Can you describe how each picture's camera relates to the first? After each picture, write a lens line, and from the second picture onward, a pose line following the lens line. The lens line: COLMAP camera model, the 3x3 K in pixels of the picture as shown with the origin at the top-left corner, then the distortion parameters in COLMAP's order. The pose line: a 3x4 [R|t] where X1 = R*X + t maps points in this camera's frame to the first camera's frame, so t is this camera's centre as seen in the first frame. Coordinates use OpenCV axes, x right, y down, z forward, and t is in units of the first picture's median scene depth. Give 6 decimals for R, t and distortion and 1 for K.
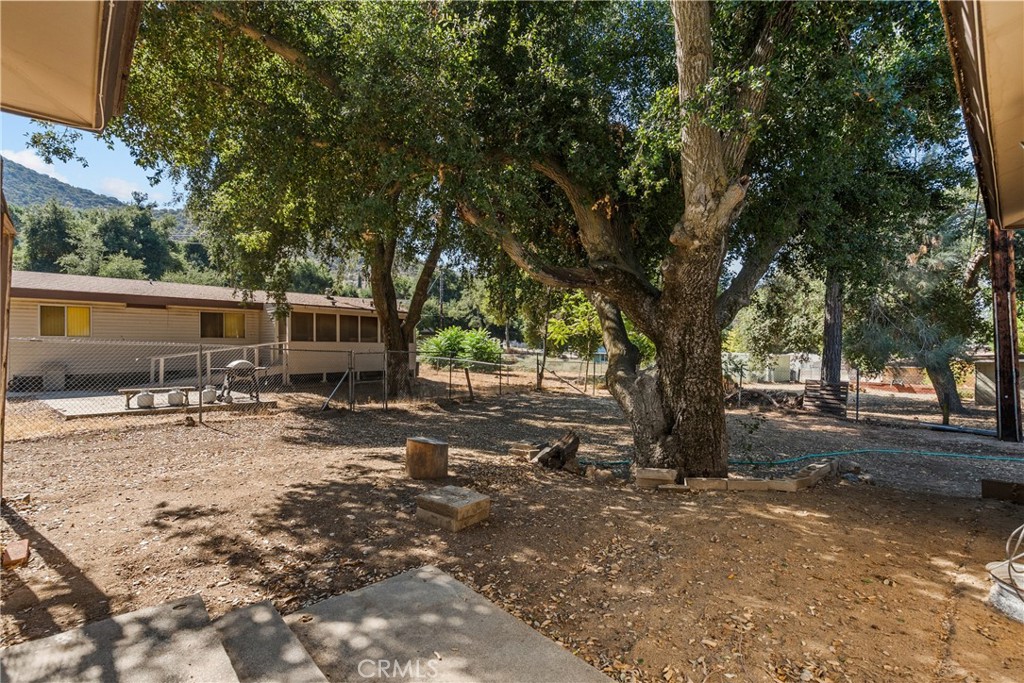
lens RADIAL K [[466.5, 0, 509.5], [0, 466.5, 340.9], [0, 0, 1]] dist [-0.007583, 0.003943]
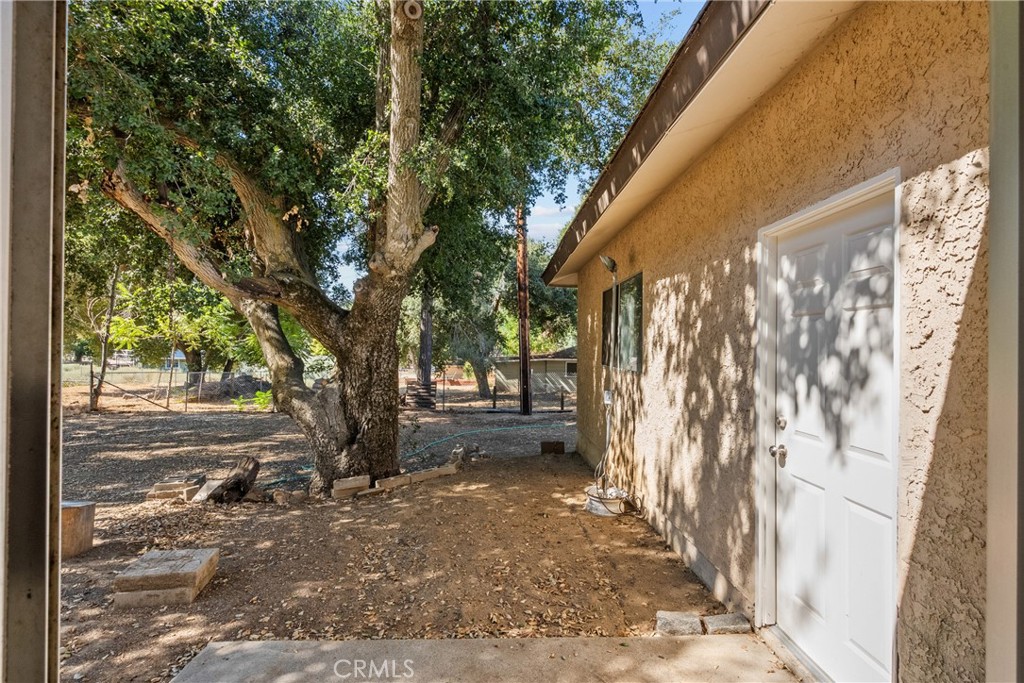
lens RADIAL K [[466.5, 0, 511.9], [0, 466.5, 342.2], [0, 0, 1]] dist [-0.007583, 0.003943]
pose [[0.655943, 0.011292, 0.754726, -0.245059], [-0.010355, 0.999929, -0.005960, -0.032198], [-0.754739, -0.003906, 0.656013, 0.024034]]
